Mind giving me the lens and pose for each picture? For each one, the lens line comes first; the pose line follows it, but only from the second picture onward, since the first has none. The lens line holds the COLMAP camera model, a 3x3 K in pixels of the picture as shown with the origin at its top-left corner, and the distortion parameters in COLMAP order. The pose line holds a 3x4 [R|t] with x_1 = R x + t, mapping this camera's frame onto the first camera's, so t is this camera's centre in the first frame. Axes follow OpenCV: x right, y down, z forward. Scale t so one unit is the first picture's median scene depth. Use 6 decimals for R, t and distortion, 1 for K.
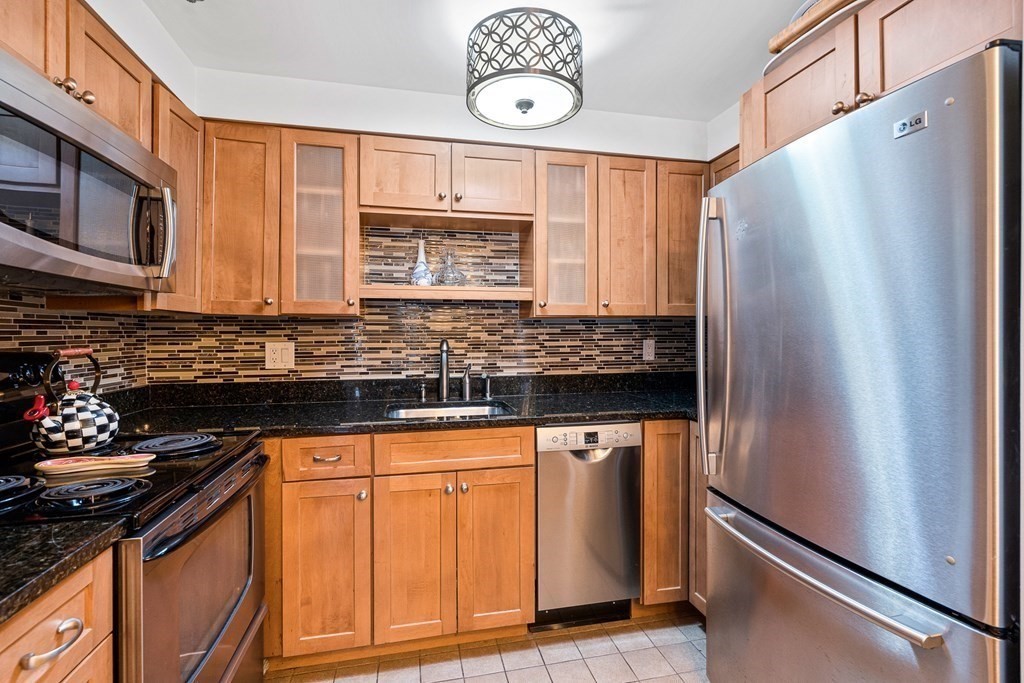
lens RADIAL K [[468.4, 0, 511.2], [0, 468.4, 336.3], [0, 0, 1]] dist [-0.003970, 0.002330]
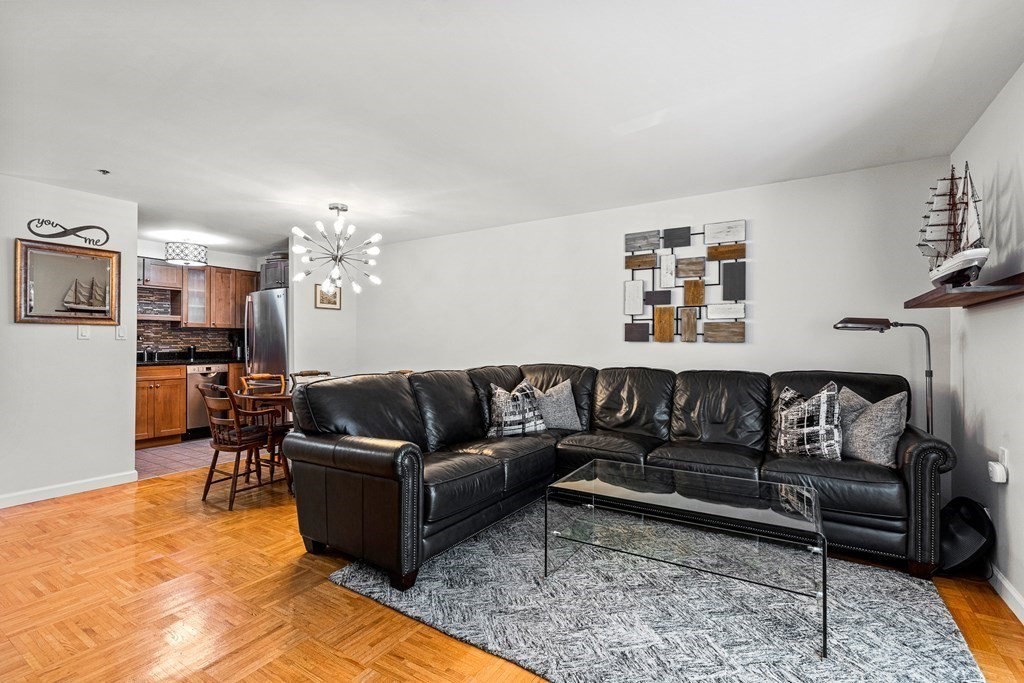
lens RADIAL K [[468.4, 0, 513.5], [0, 468.4, 341.1], [0, 0, 1]] dist [-0.003970, 0.002330]
pose [[0.704956, 0.005419, 0.709231, -0.519736], [0.003953, 0.999925, -0.011570, 0.075392], [-0.709240, 0.010960, 0.704882, -2.241501]]
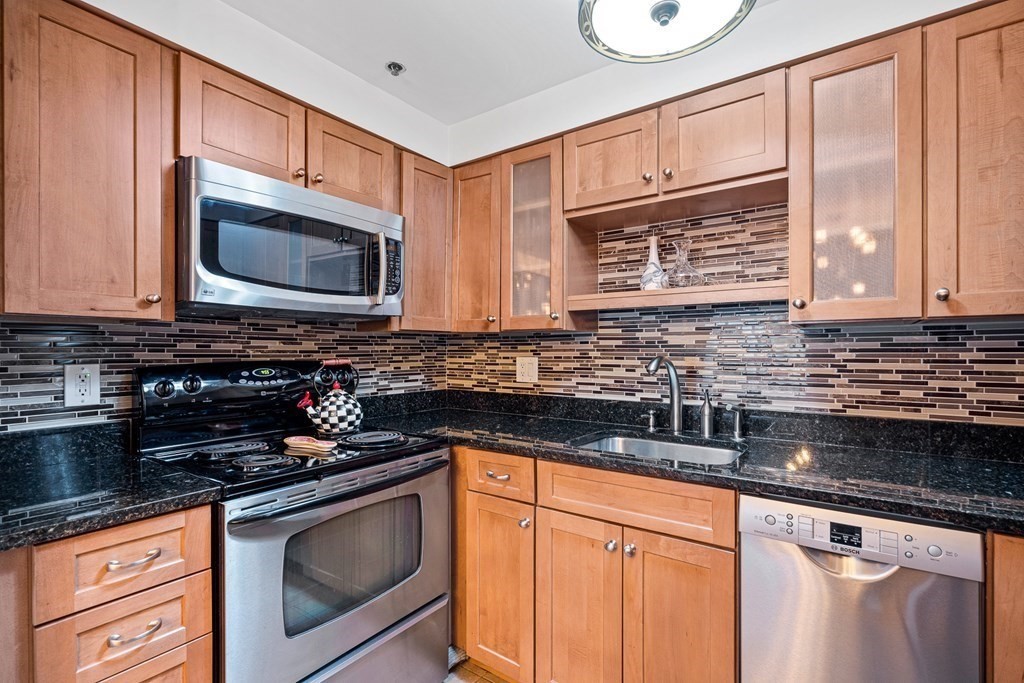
lens RADIAL K [[468.4, 0, 513.1], [0, 468.4, 349.6], [0, 0, 1]] dist [-0.003970, 0.002330]
pose [[0.664631, 0.002808, -0.747167, 0.296689], [-0.005976, 0.999981, -0.001557, -0.002788], [0.747148, 0.005500, 0.664635, 0.296480]]
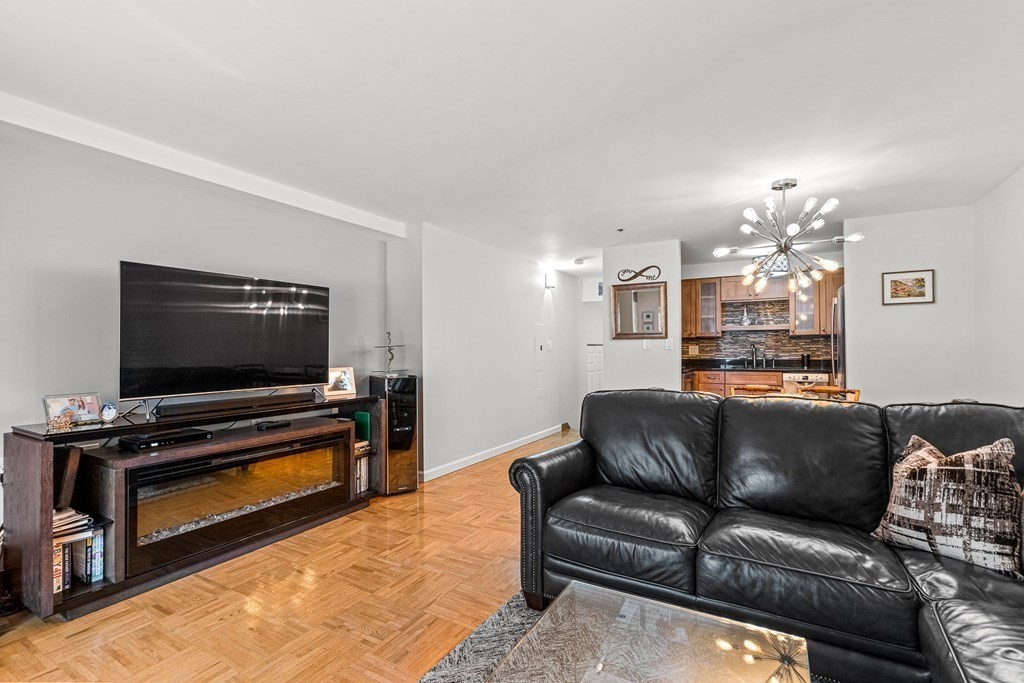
lens RADIAL K [[468.4, 0, 512.0], [0, 468.4, 343.5], [0, 0, 1]] dist [-0.003970, 0.002330]
pose [[0.732560, -0.010527, -0.680621, 0.737942], [-0.001795, 0.999847, -0.017397, 0.054778], [0.680700, 0.013966, 0.732429, -2.116808]]
